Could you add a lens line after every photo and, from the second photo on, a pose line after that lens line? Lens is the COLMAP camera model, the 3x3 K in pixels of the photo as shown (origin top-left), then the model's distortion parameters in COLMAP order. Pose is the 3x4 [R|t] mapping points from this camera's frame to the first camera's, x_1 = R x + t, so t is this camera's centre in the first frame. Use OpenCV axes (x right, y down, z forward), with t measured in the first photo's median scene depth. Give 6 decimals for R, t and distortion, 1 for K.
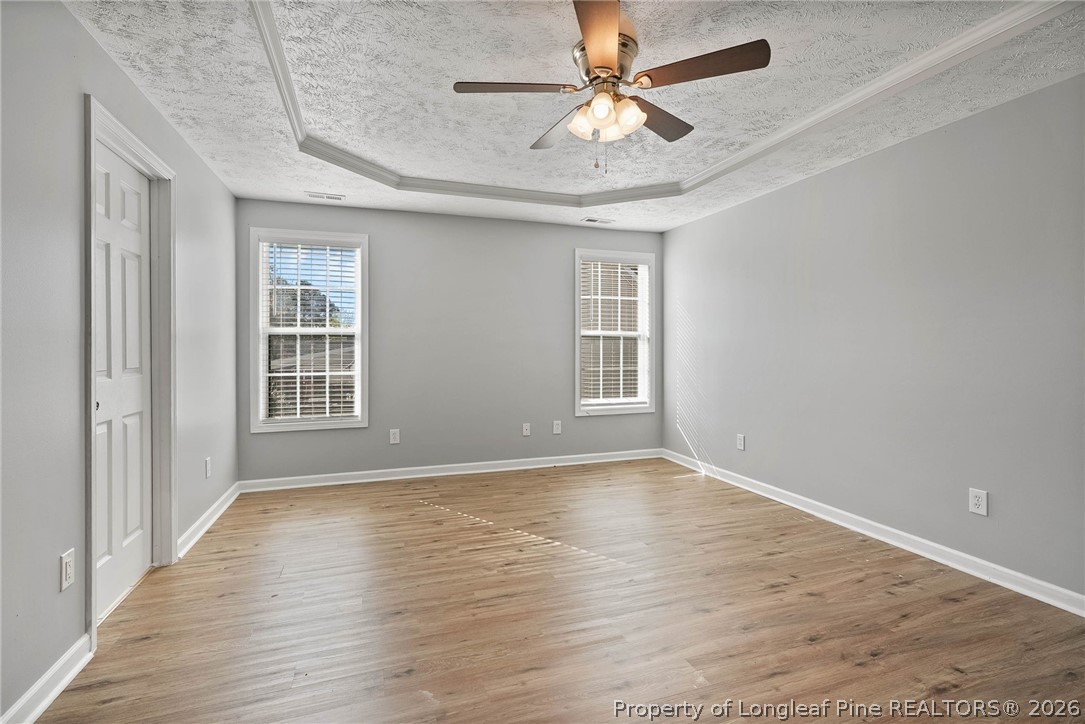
lens RADIAL K [[498.0, 0, 533.3], [0, 498.0, 345.0], [0, 0, 1]] dist [-0.011467, 0.004297]
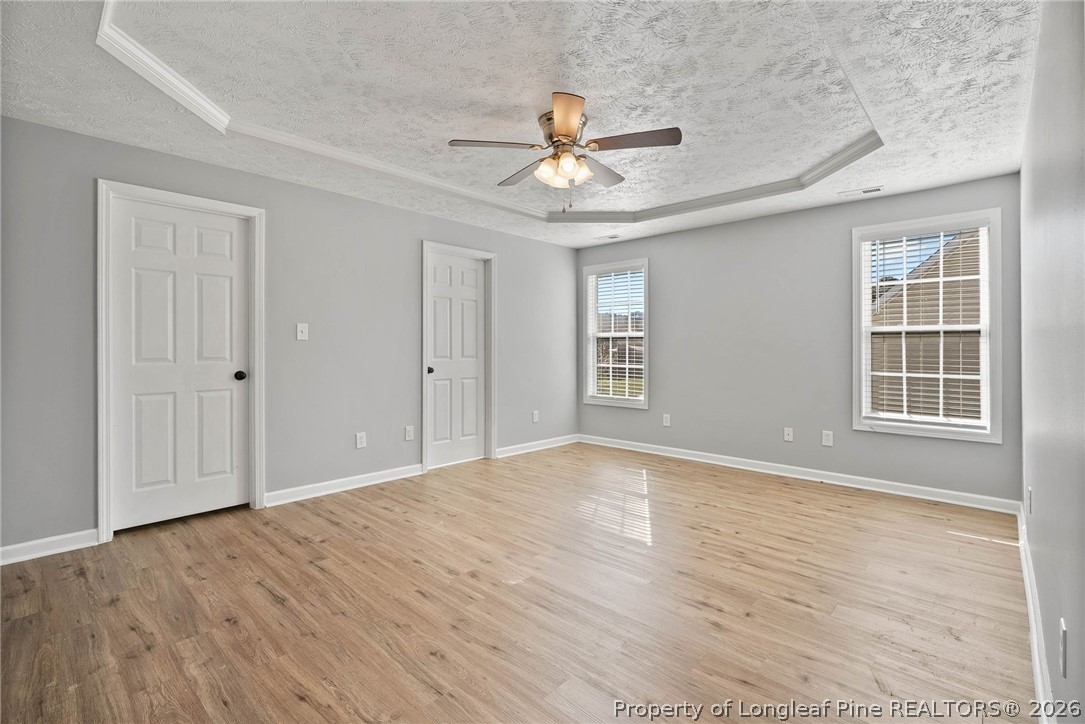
lens RADIAL K [[498.0, 0, 547.5], [0, 498.0, 352.3], [0, 0, 1]] dist [-0.011467, 0.004297]
pose [[0.466631, 0.011121, -0.884382, 0.685623], [0.000982, 0.999914, 0.013093, 0.002272], [0.884452, -0.006978, 0.466580, 0.183672]]
